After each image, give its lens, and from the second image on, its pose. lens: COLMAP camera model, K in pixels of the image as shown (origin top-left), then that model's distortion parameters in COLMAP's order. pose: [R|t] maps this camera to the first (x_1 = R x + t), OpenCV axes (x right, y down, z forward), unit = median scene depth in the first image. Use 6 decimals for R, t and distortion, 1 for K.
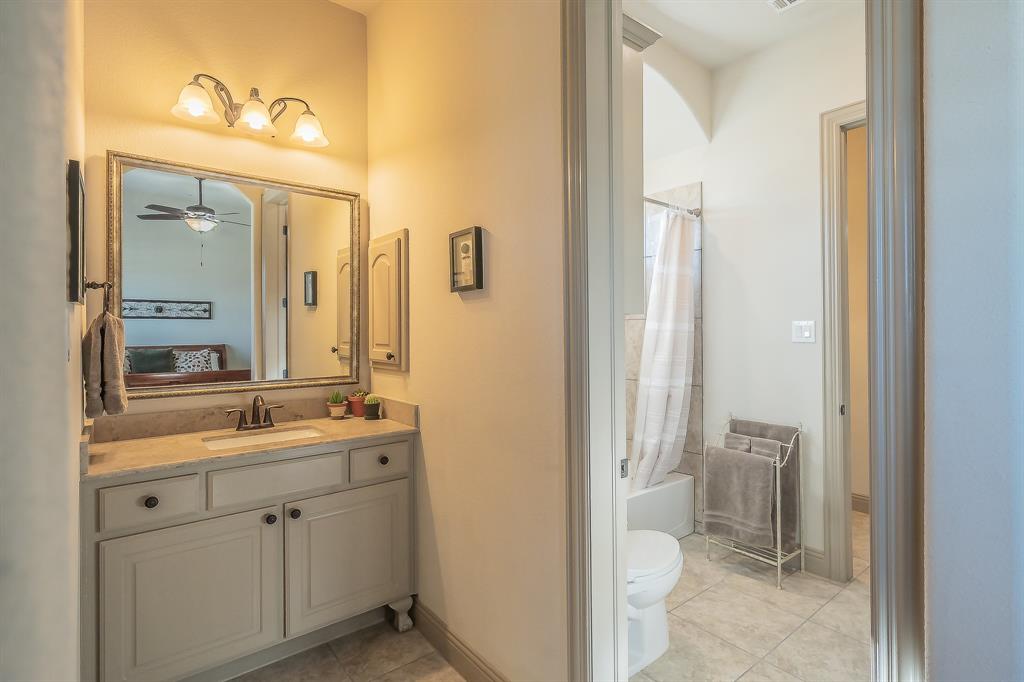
lens RADIAL K [[501.3, 0, 539.6], [0, 501.3, 330.2], [0, 0, 1]] dist [0.004574, 0.000903]
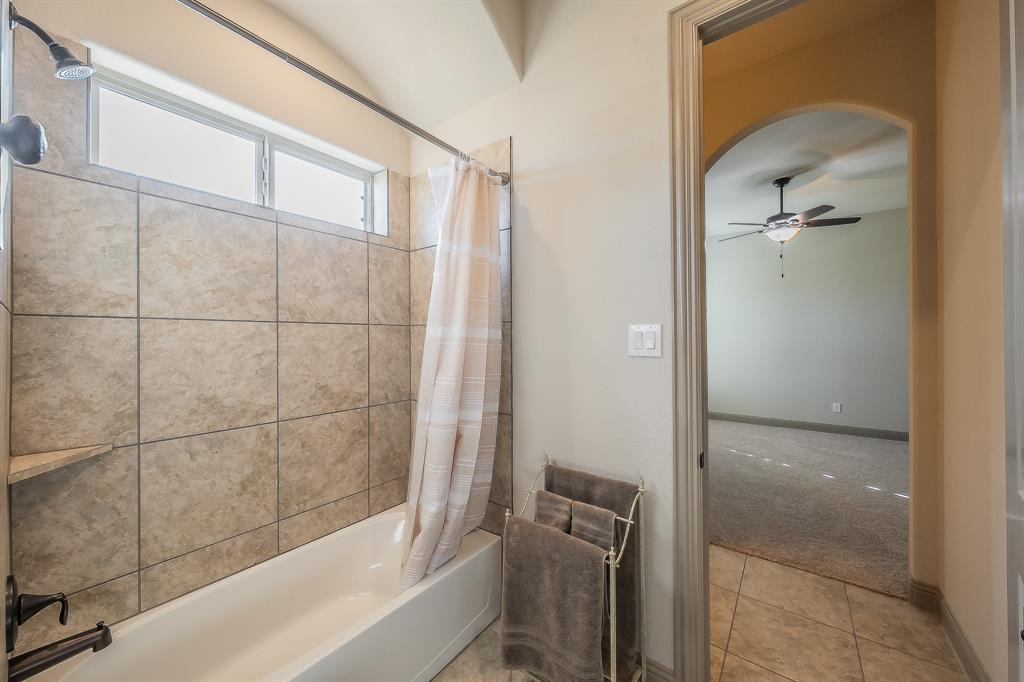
lens RADIAL K [[372.9, 0, 510.7], [0, 372.9, 337.4], [0, 0, 1]] dist [0.003055, -0.000062]
pose [[0.977414, 0.001240, 0.211328, 0.221115], [-0.000798, 0.999997, -0.002177, -0.000523], [-0.211330, 0.001960, 0.977413, 0.497978]]
